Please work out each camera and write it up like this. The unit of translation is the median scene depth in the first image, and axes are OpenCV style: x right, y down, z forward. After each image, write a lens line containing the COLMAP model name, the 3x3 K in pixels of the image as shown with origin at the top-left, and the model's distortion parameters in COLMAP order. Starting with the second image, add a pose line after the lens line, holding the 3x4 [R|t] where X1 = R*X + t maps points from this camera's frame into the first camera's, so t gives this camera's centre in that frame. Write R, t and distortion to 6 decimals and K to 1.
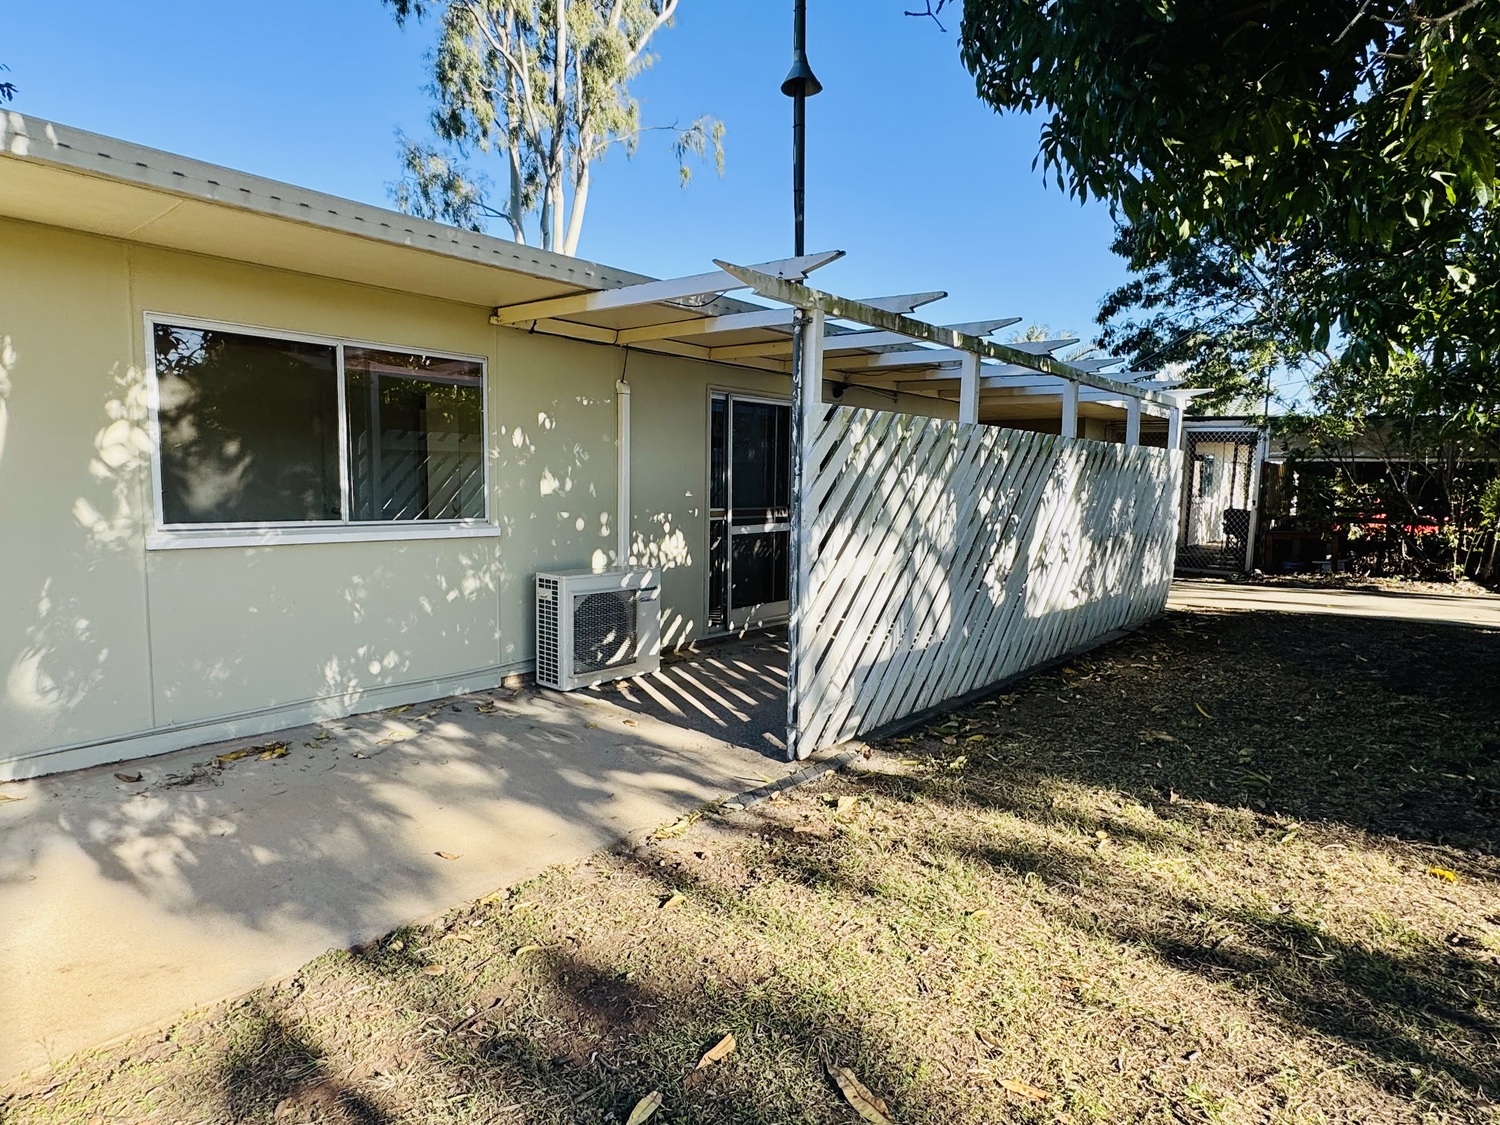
lens RADIAL K [[838.0, 0, 756.4], [0, 838.0, 566.0], [0, 0, 1]] dist [-0.003431, -0.000141]
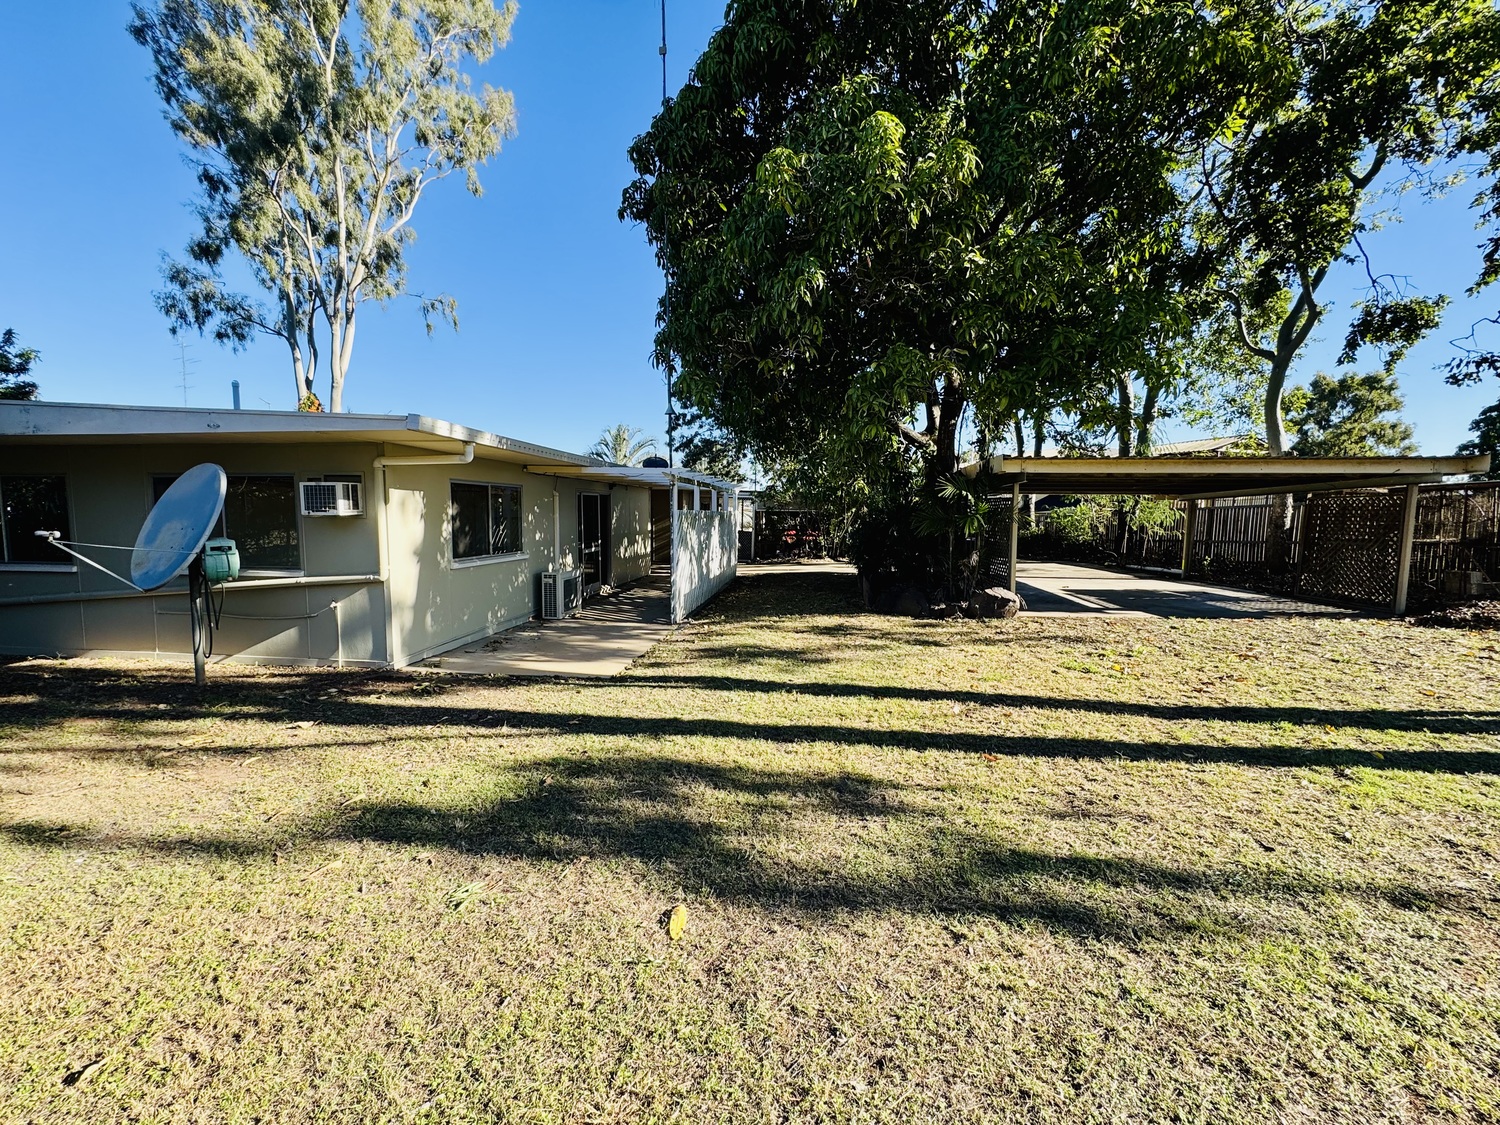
lens RADIAL K [[595.8, 0, 750.0], [0, 595.8, 562.5], [0, 0, 1]] dist [-0.002359, 0.000401]
pose [[0.829898, -0.058467, 0.554843, -0.648766], [0.064606, 0.997874, 0.008518, 0.001873], [-0.554162, 0.028777, 0.831911, -0.696000]]
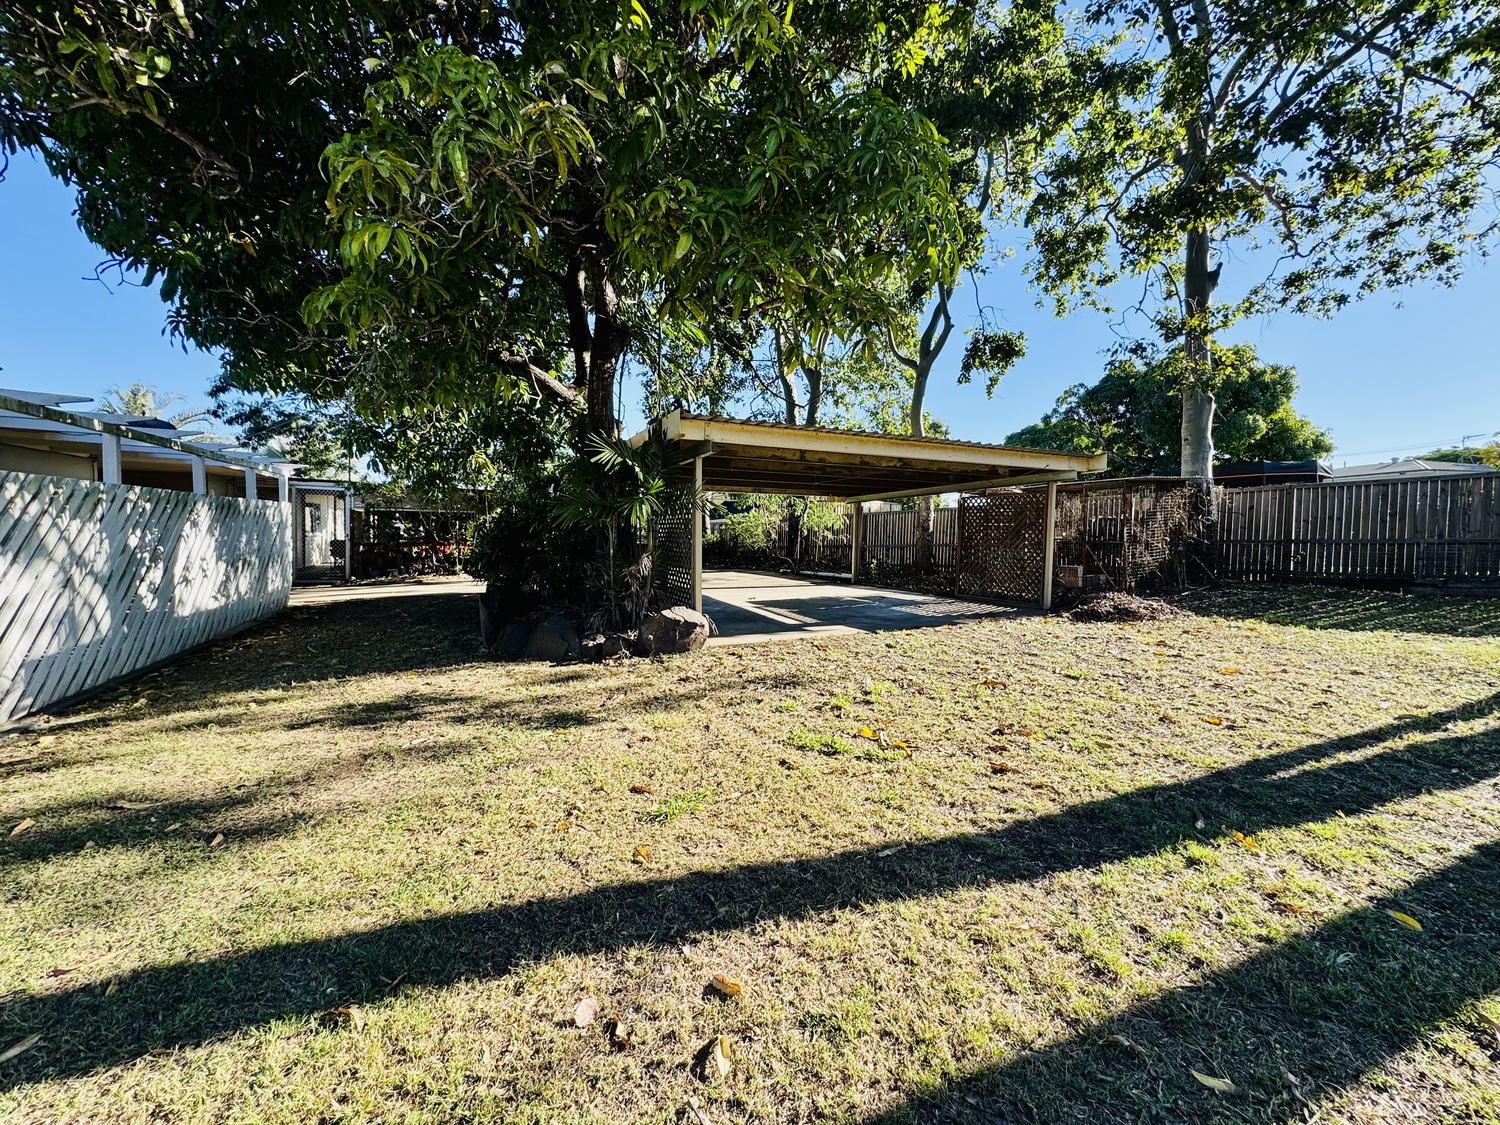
lens RADIAL K [[593.3, 0, 750.9], [0, 593.3, 559.6], [0, 0, 1]] dist [-0.004289, 0.000306]
pose [[0.439182, -0.054441, 0.896747, -0.157226], [0.085453, 0.996168, 0.018626, 0.029157], [-0.894325, 0.068450, 0.442151, -0.358928]]
